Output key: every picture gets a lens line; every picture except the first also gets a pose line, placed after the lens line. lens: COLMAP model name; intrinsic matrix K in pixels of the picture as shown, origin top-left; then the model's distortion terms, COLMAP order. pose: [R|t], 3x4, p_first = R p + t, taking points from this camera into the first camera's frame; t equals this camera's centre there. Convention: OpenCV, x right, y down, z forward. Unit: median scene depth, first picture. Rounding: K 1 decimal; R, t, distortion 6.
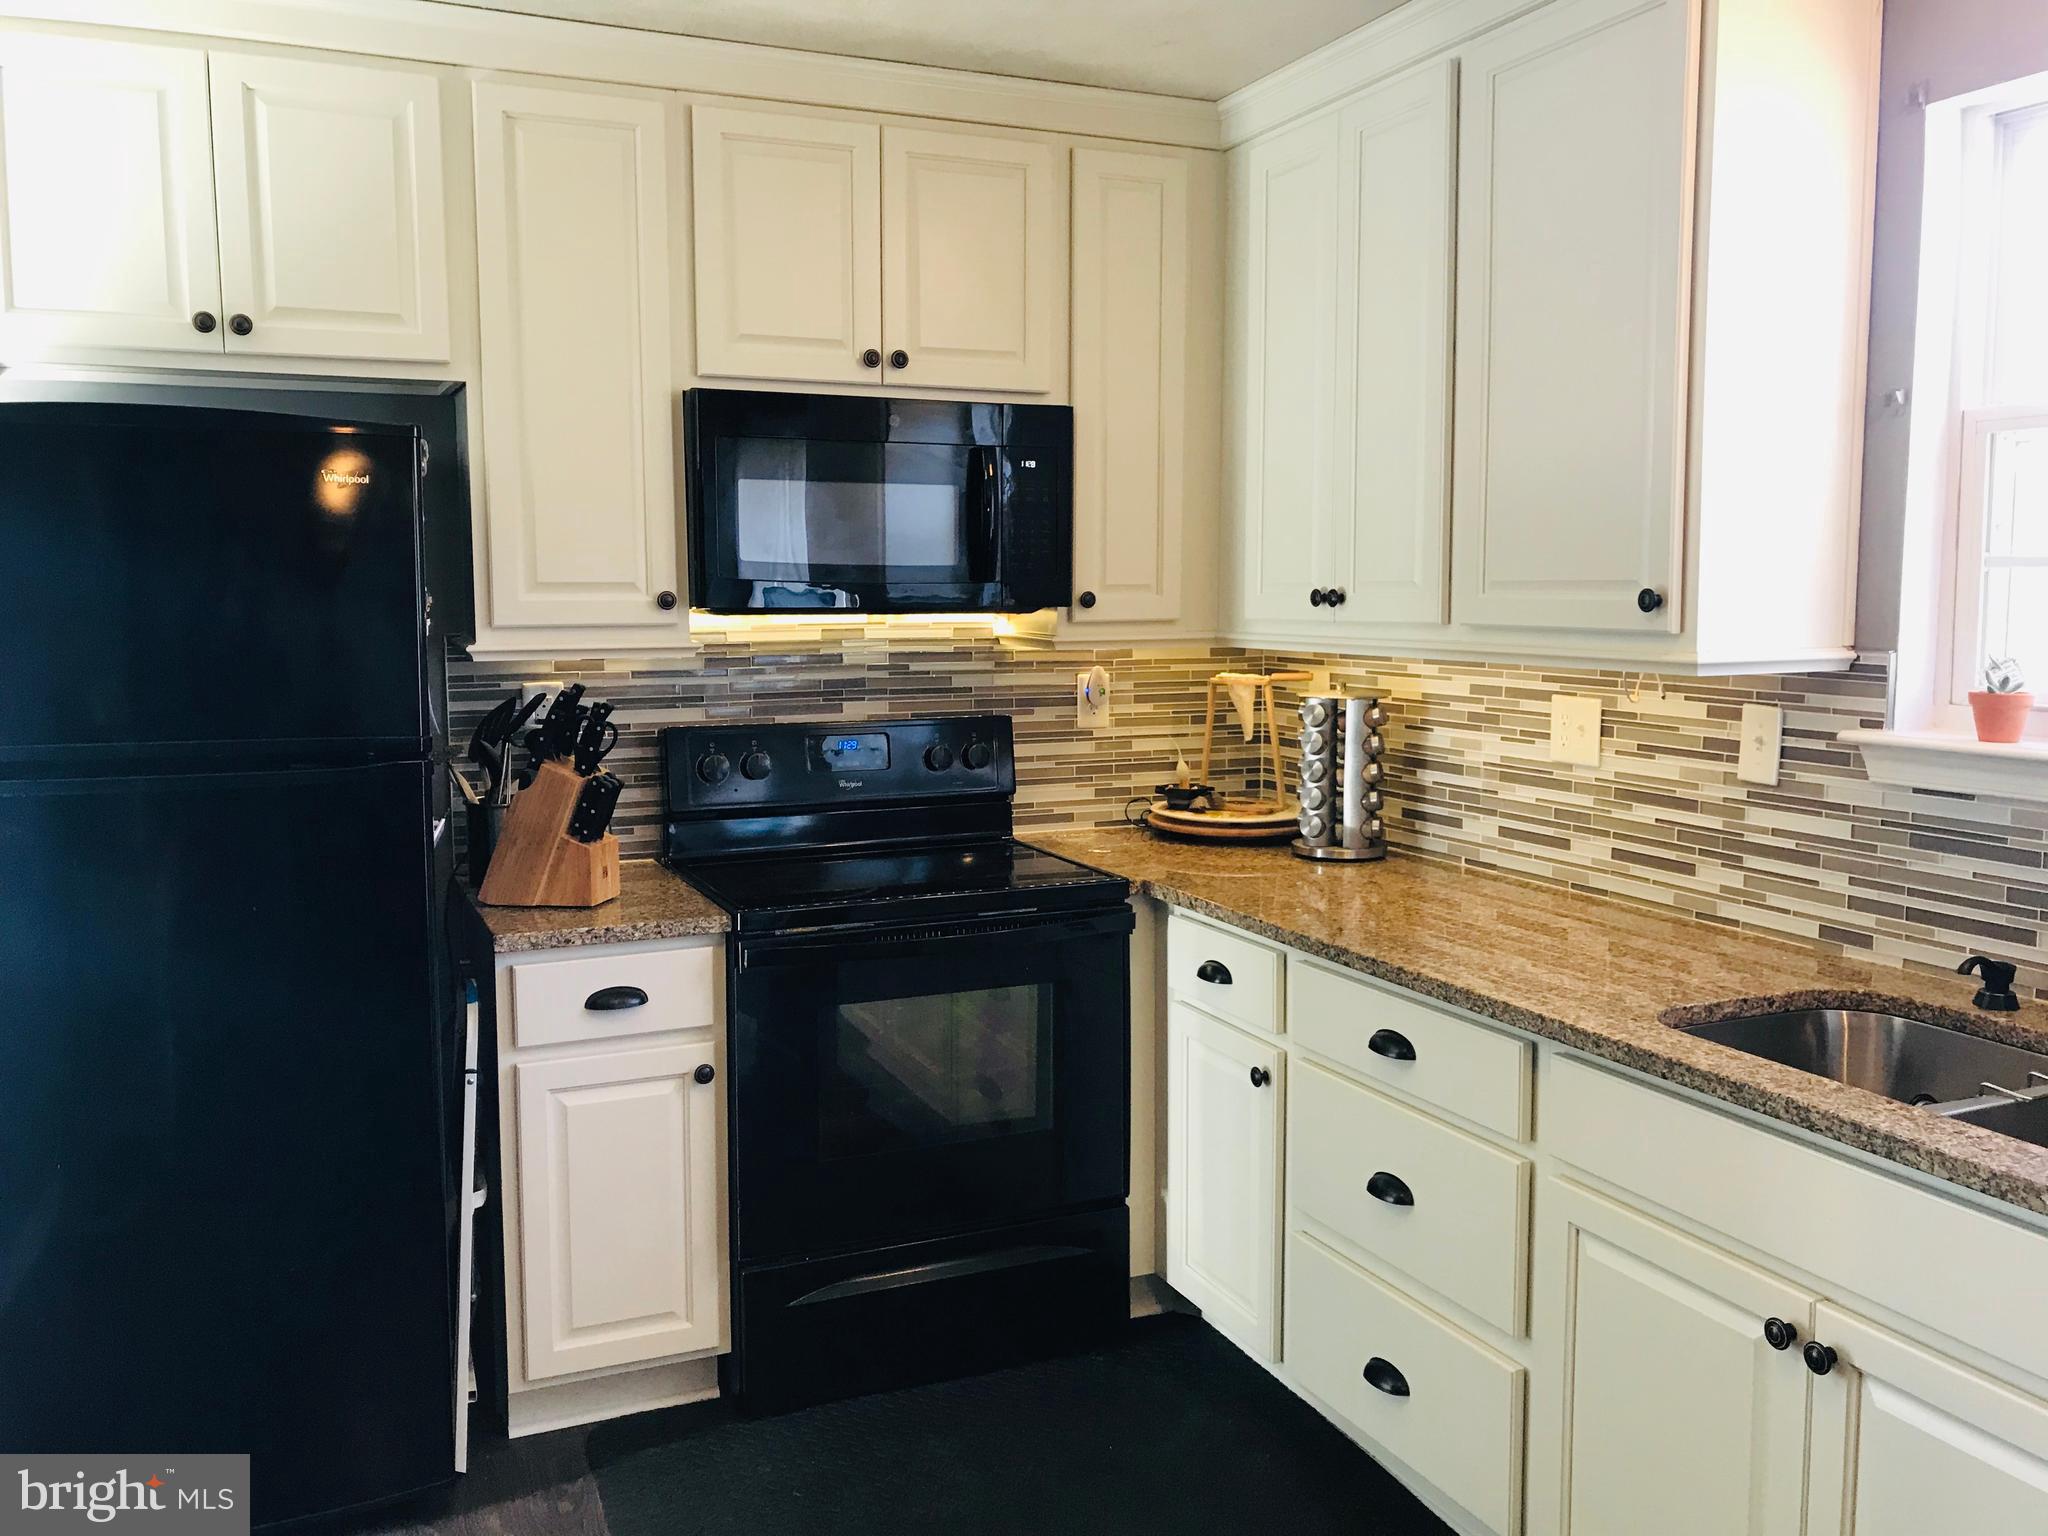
lens RADIAL K [[1685.5, 0, 1023.6], [0, 1685.5, 760.0], [0, 0, 1]] dist [0.027395, -0.046828]
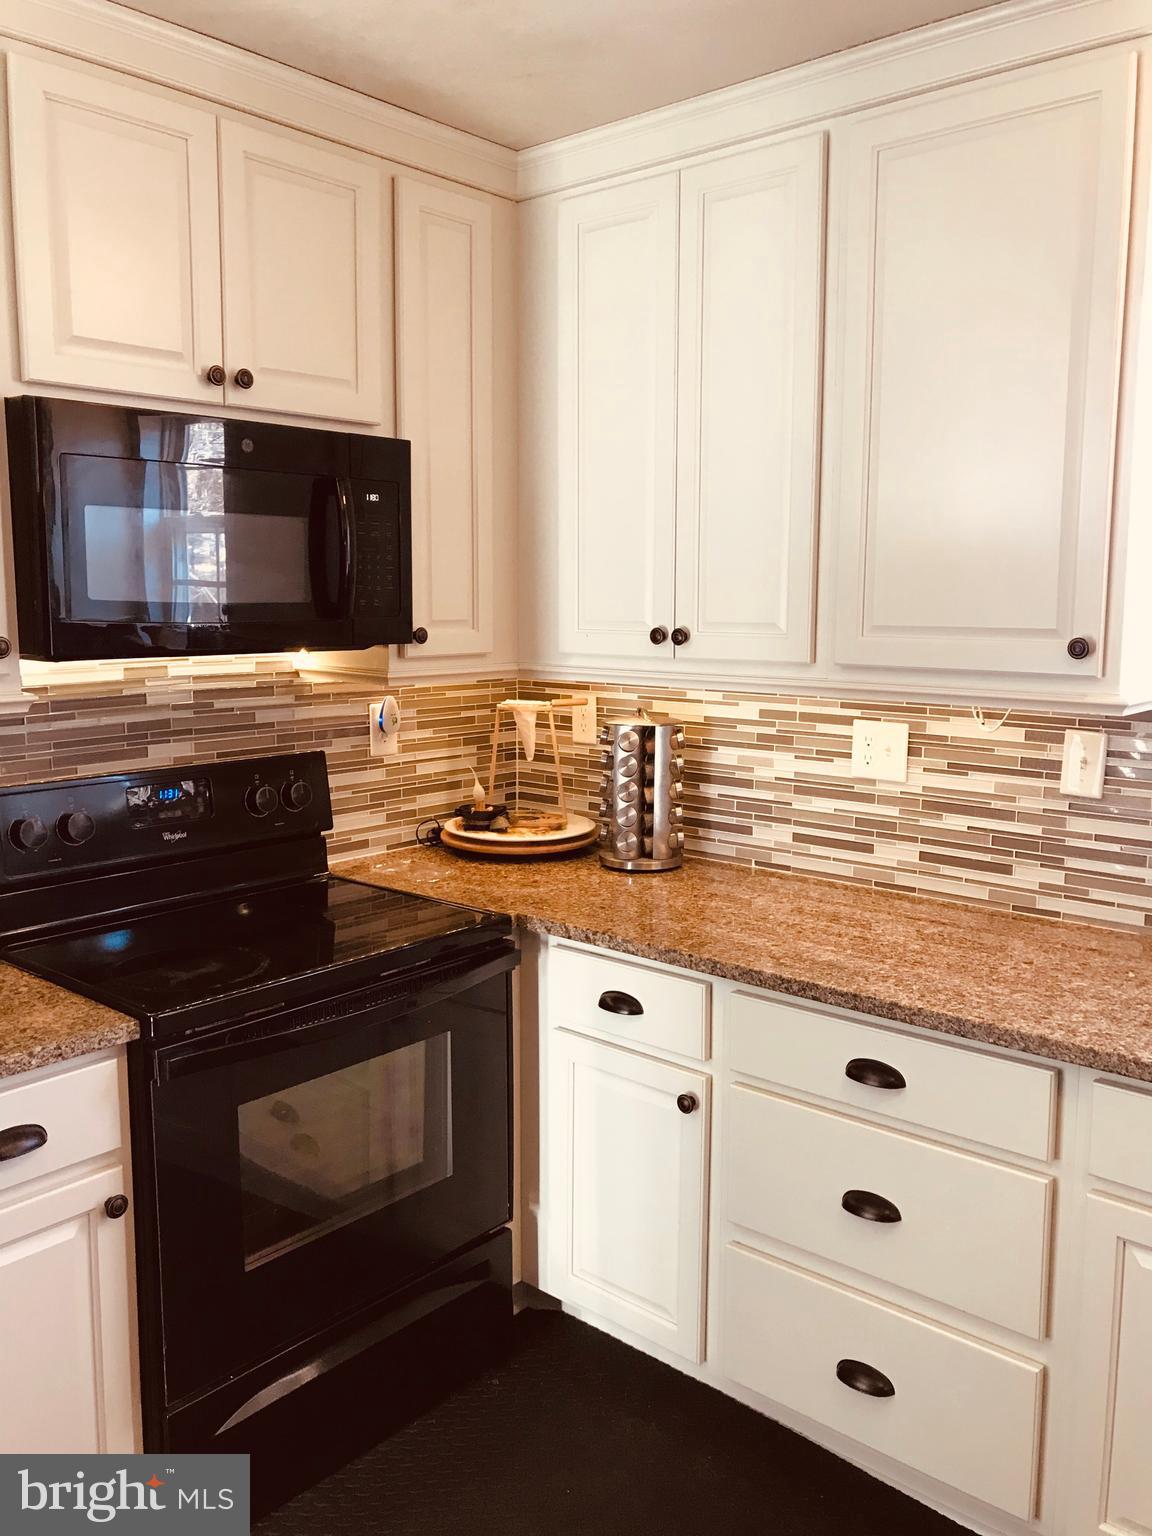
lens RADIAL K [[1264.1, 0, 581.9], [0, 1264.1, 767.1], [0, 0, 1]] dist [0.027395, -0.046828]
pose [[0.903302, -0.054204, 0.425568, -0.235422], [0.038606, 0.998232, 0.045201, -0.055672], [-0.427265, -0.024401, 0.903797, 0.321407]]
